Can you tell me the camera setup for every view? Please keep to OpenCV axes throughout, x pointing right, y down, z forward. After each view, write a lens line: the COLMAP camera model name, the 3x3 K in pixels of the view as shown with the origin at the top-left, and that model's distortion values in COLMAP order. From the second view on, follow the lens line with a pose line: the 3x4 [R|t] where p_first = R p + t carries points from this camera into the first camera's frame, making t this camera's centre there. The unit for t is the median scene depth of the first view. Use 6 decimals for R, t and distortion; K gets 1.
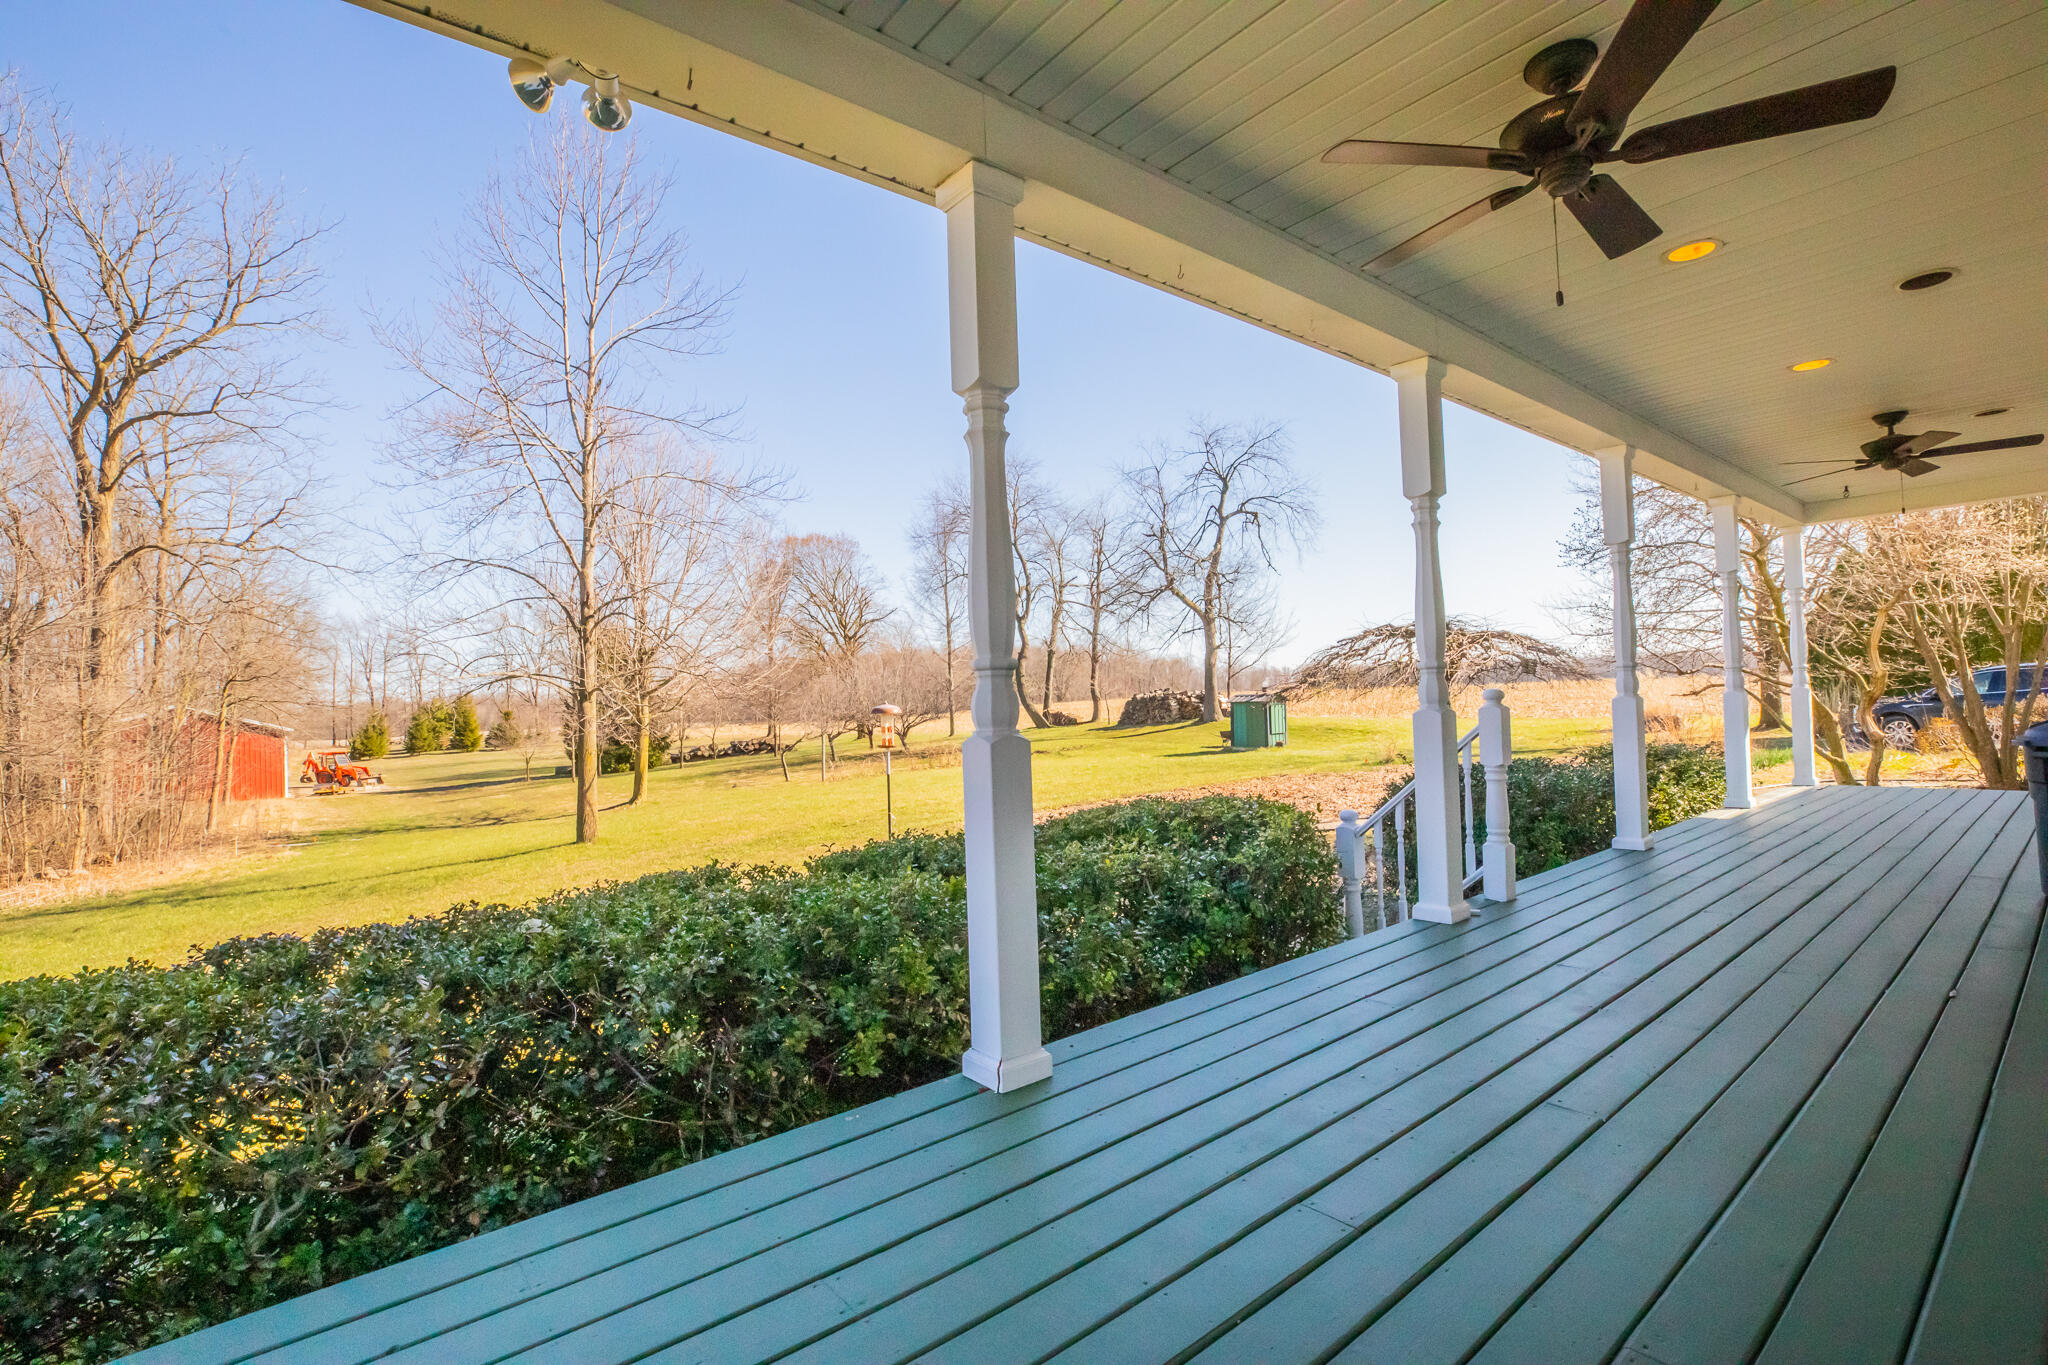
lens RADIAL K [[939.1, 0, 1018.5], [0, 939.1, 677.5], [0, 0, 1]] dist [-0.001476, -0.000190]
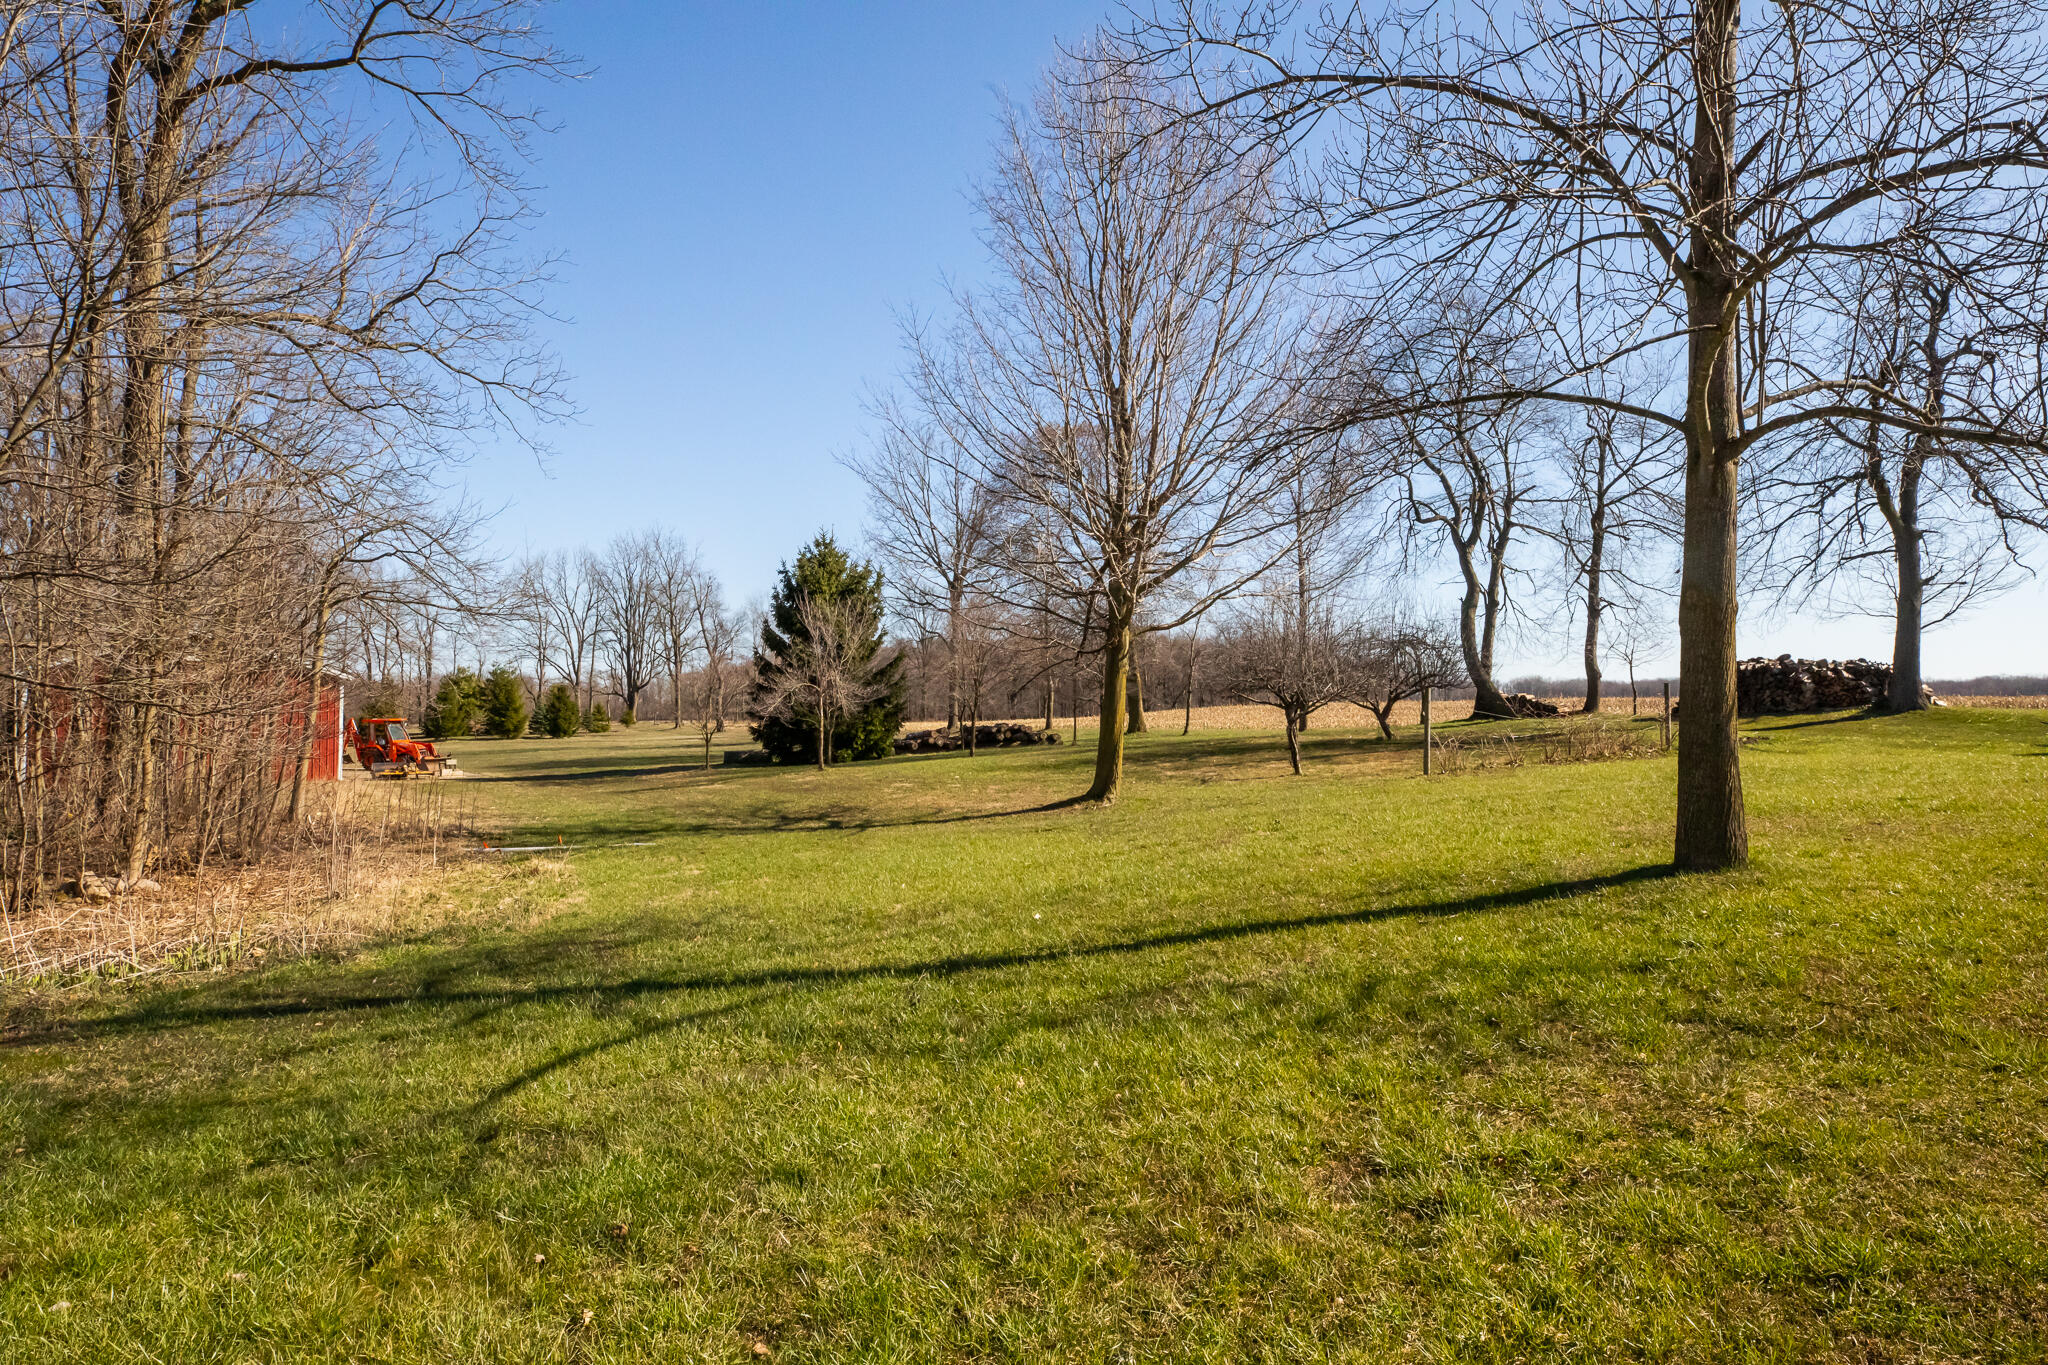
lens RADIAL K [[1152.6, 0, 1029.0], [0, 1152.6, 692.1], [0, 0, 1]] dist [0.000831, 0.000594]
pose [[0.998273, 0.035085, -0.047126, -0.321579], [-0.034851, 0.999376, 0.005783, 0.054316], [0.047299, -0.004130, 0.998872, 0.261114]]
